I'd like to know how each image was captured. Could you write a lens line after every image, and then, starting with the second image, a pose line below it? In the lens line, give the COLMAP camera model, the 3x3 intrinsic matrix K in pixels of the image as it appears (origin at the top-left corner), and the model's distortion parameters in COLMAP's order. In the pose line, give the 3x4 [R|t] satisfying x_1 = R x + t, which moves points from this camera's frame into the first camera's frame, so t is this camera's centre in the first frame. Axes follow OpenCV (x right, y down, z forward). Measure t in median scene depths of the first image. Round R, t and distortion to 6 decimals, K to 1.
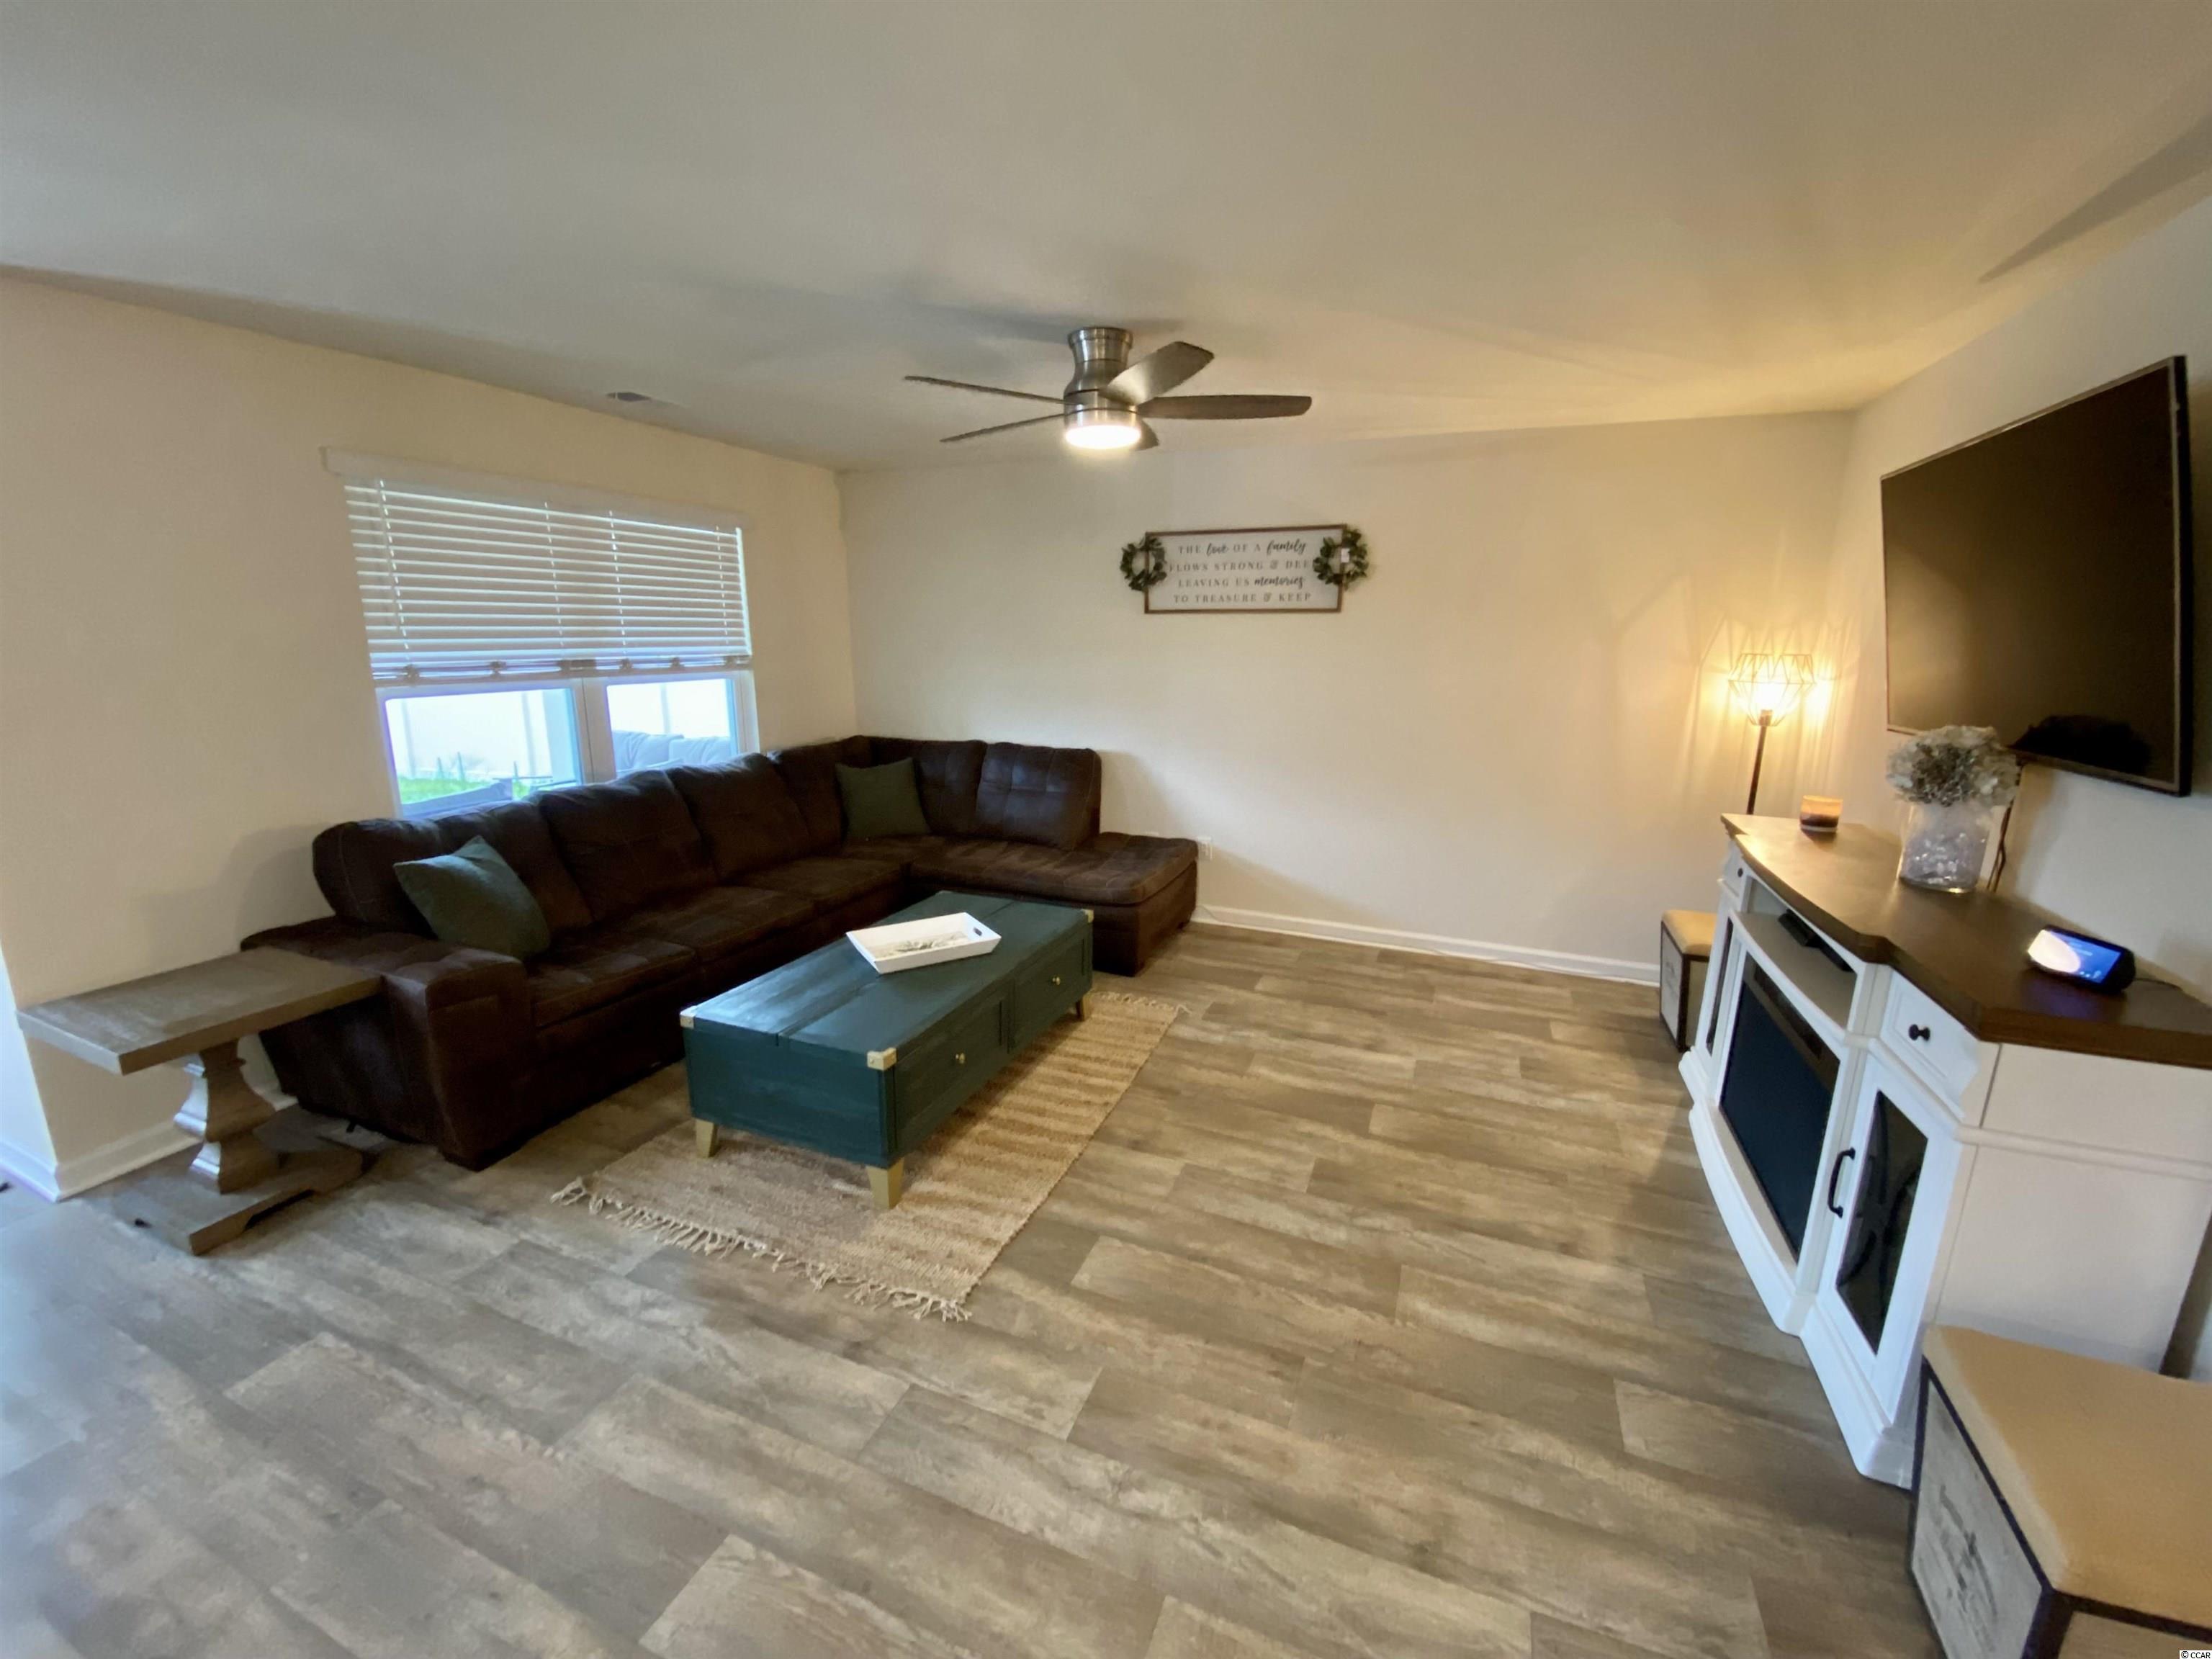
lens RADIAL K [[895.6, 0, 1109.1], [0, 895.6, 829.4], [0, 0, 1]] dist [0.022231, -0.022799]
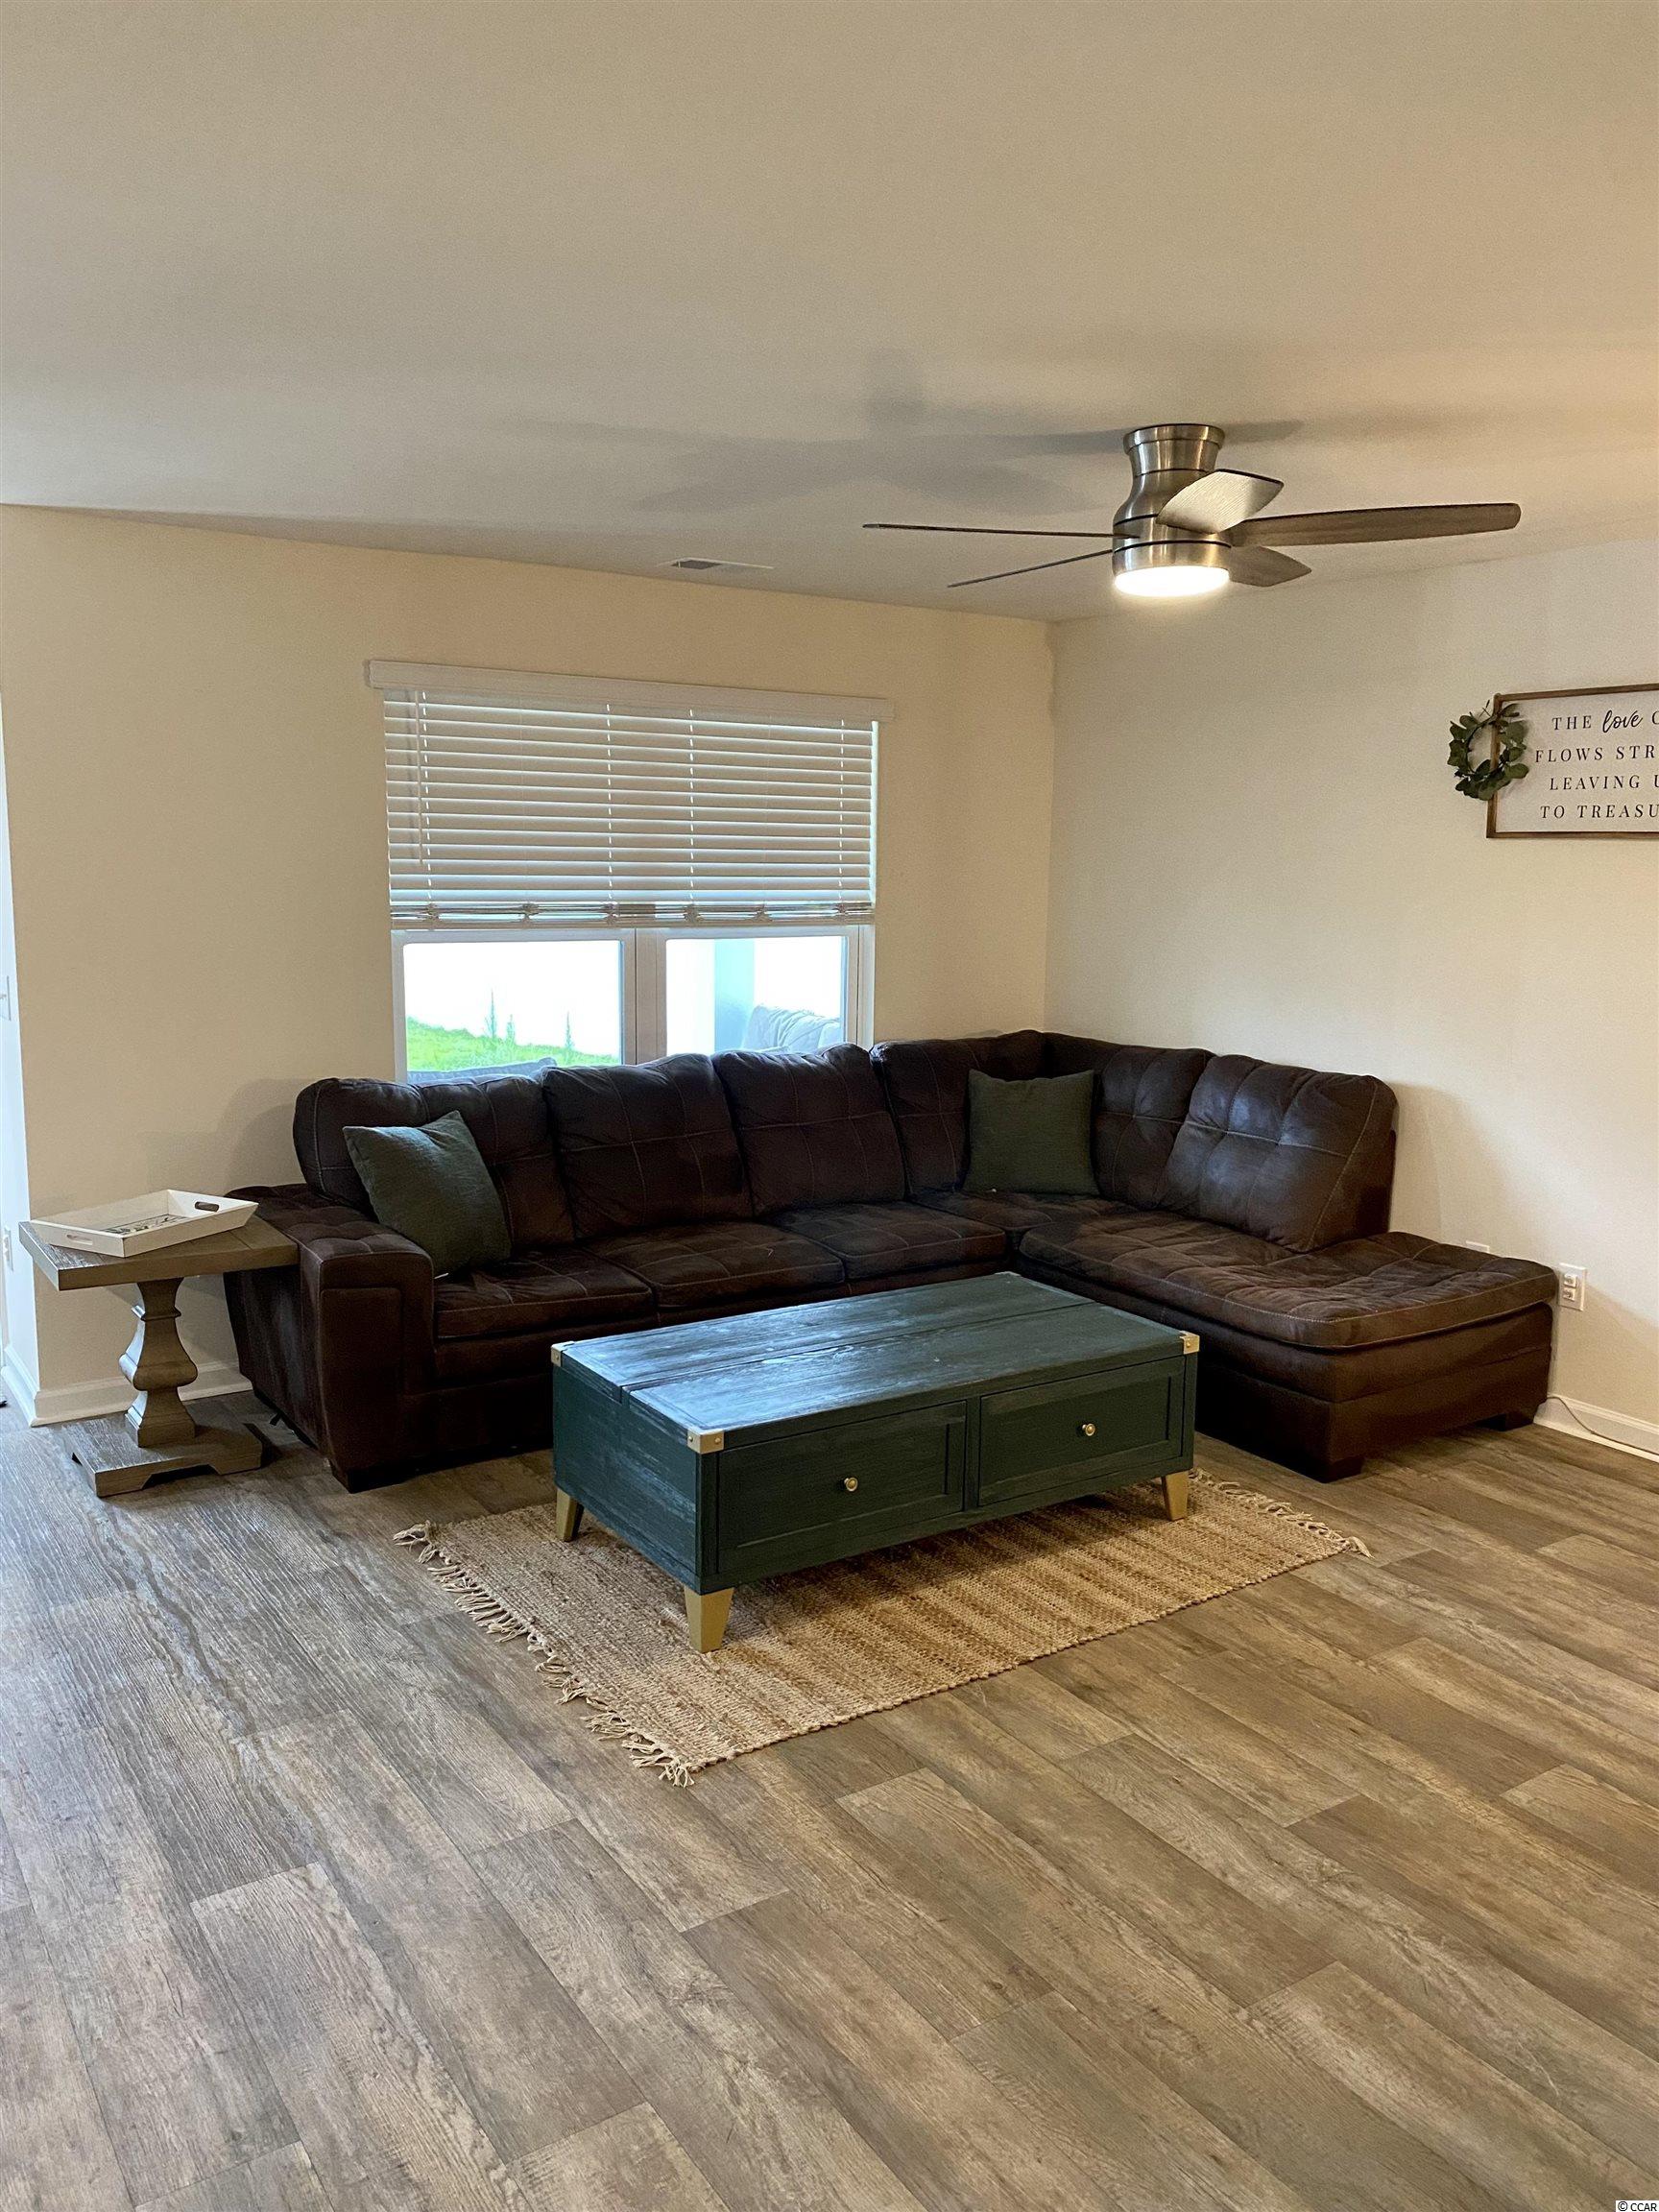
lens RADIAL K [[1703.3, 0, 806.0], [0, 1703.3, 1097.9], [0, 0, 1]] dist [0.013186, 0.006835]
pose [[0.822323, 0.085287, -0.562593, 0.520776], [-0.128382, 0.991019, -0.037417, 0.014571], [0.554349, 0.102995, 0.825887, -0.133653]]
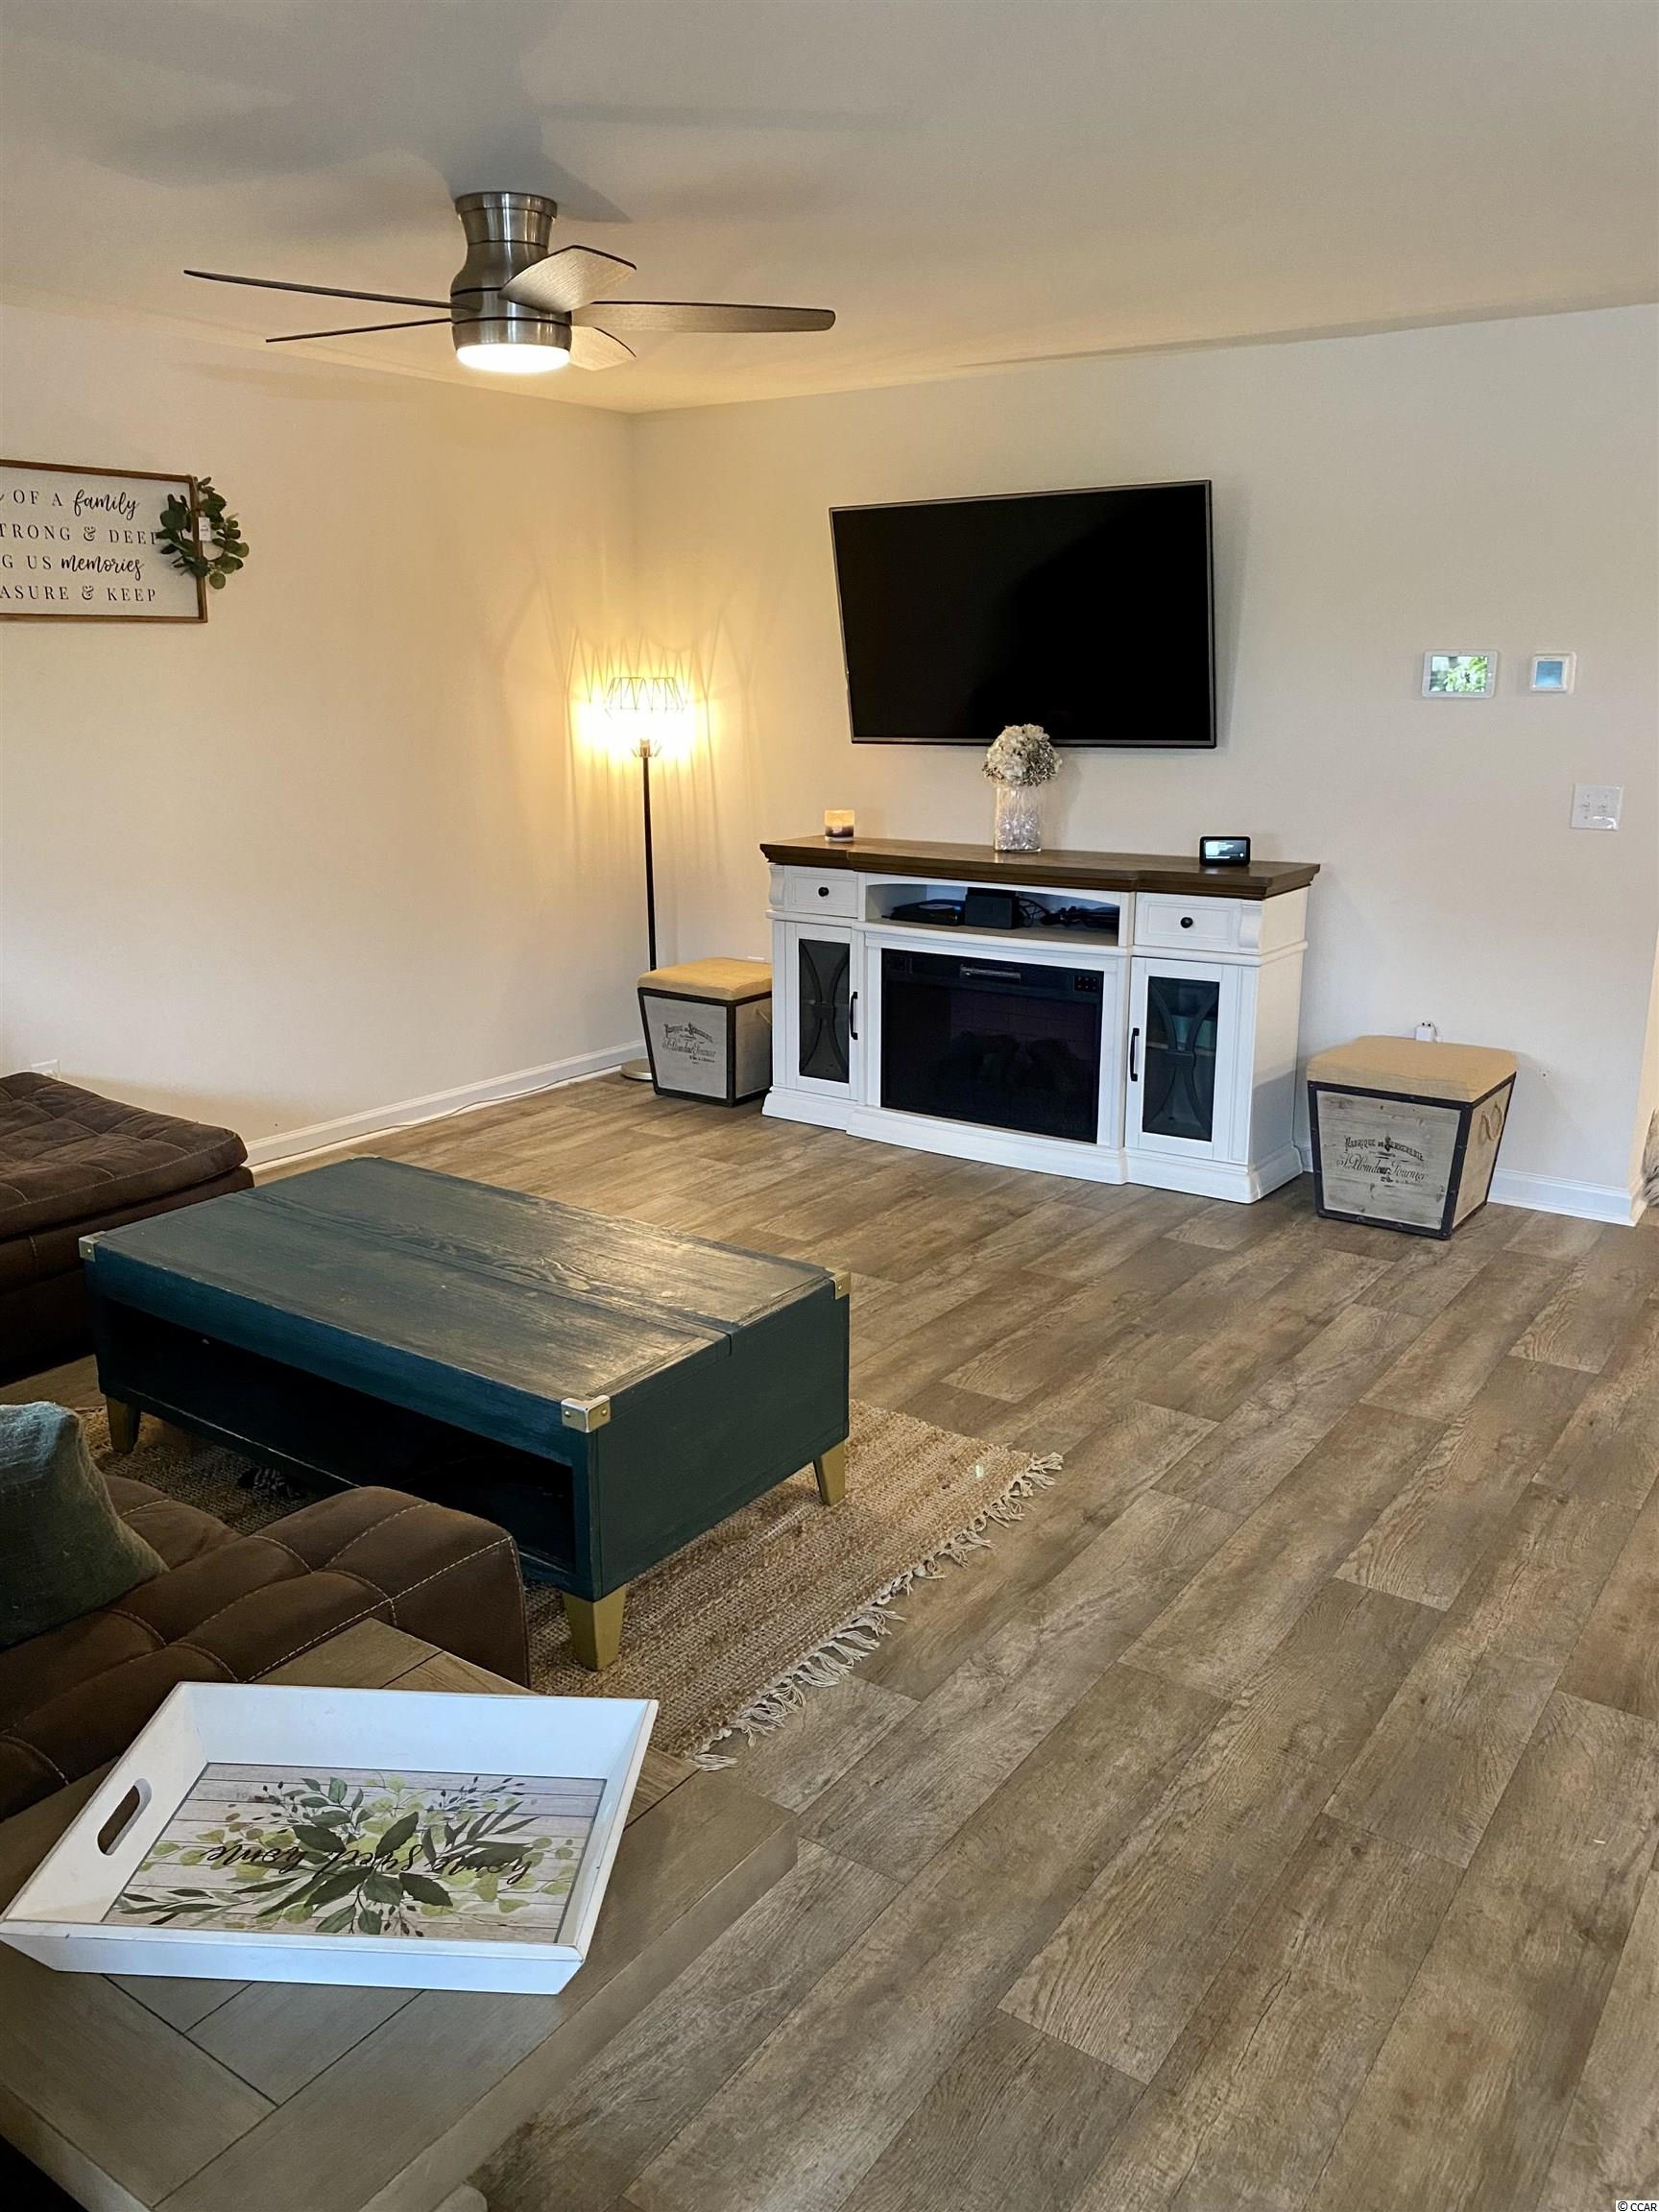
lens RADIAL K [[1672.9, 0, 829.5], [0, 1672.9, 1106.0], [0, 0, 1]] dist [0.138074, -0.328711]
pose [[0.222544, -0.261308, 0.939251, -1.288192], [0.212149, 0.953304, 0.214951, -0.143059], [-0.951560, 0.151425, 0.267589, 0.558811]]
